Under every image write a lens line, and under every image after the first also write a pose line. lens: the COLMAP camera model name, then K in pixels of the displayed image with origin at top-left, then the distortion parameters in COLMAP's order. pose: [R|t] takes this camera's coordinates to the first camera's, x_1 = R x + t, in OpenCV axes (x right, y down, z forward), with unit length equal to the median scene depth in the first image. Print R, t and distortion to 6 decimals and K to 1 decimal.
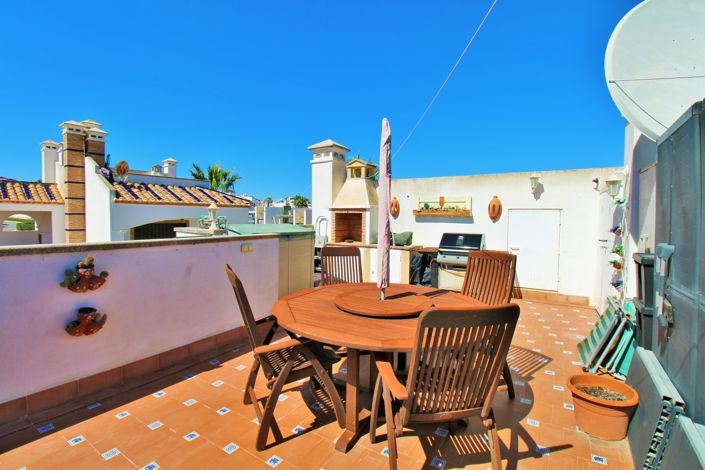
lens RADIAL K [[329.6, 0, 355.3], [0, 329.6, 229.4], [0, 0, 1]] dist [0.001857, -0.011983]
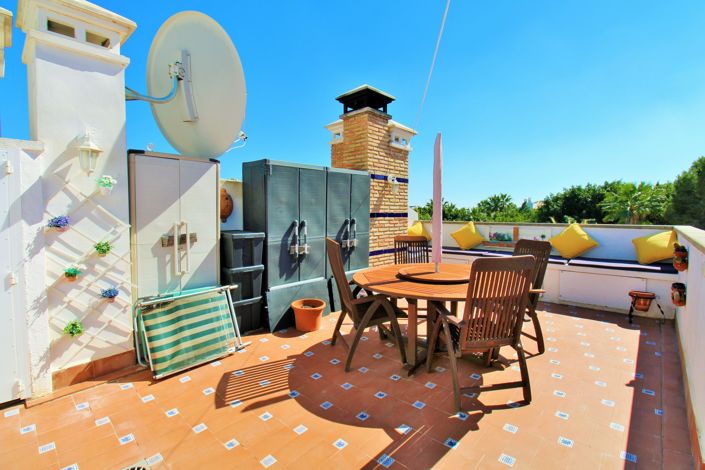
lens RADIAL K [[329.6, 0, 355.3], [0, 329.6, 229.4], [0, 0, 1]] dist [0.001857, -0.011983]
pose [[-0.983567, -0.014650, 0.179946, 0.054381], [0.001031, 0.996230, 0.086743, -0.025875], [-0.180538, 0.085503, -0.979844, 0.819394]]
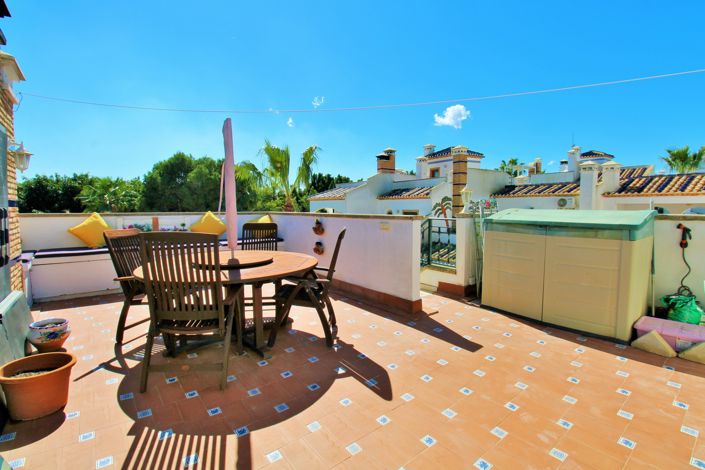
lens RADIAL K [[329.6, 0, 355.3], [0, 329.6, 229.4], [0, 0, 1]] dist [0.001857, -0.011983]
pose [[-0.329366, 0.057814, -0.942431, 0.403497], [-0.036539, 0.996596, 0.073906, -0.007360], [0.943495, 0.058778, -0.326132, 0.661948]]
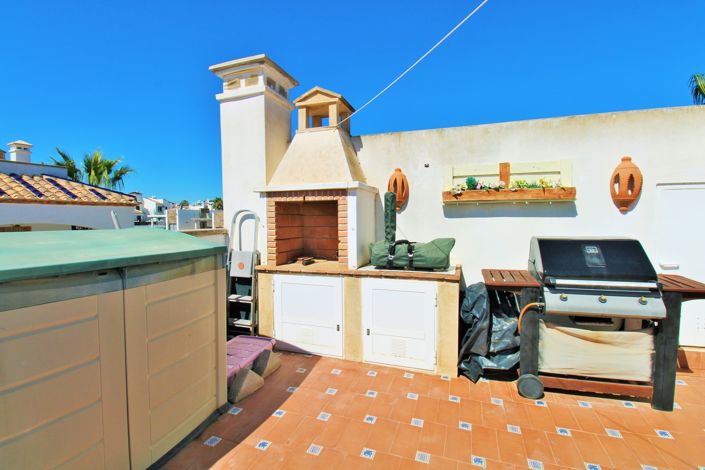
lens RADIAL K [[329.6, 0, 355.3], [0, 329.6, 229.4], [0, 0, 1]] dist [0.001857, -0.011983]
pose [[0.975328, -0.028713, 0.218886, -0.052997], [0.029678, 0.999559, -0.001121, -0.007354], [-0.218757, 0.007589, 0.975750, 0.523351]]
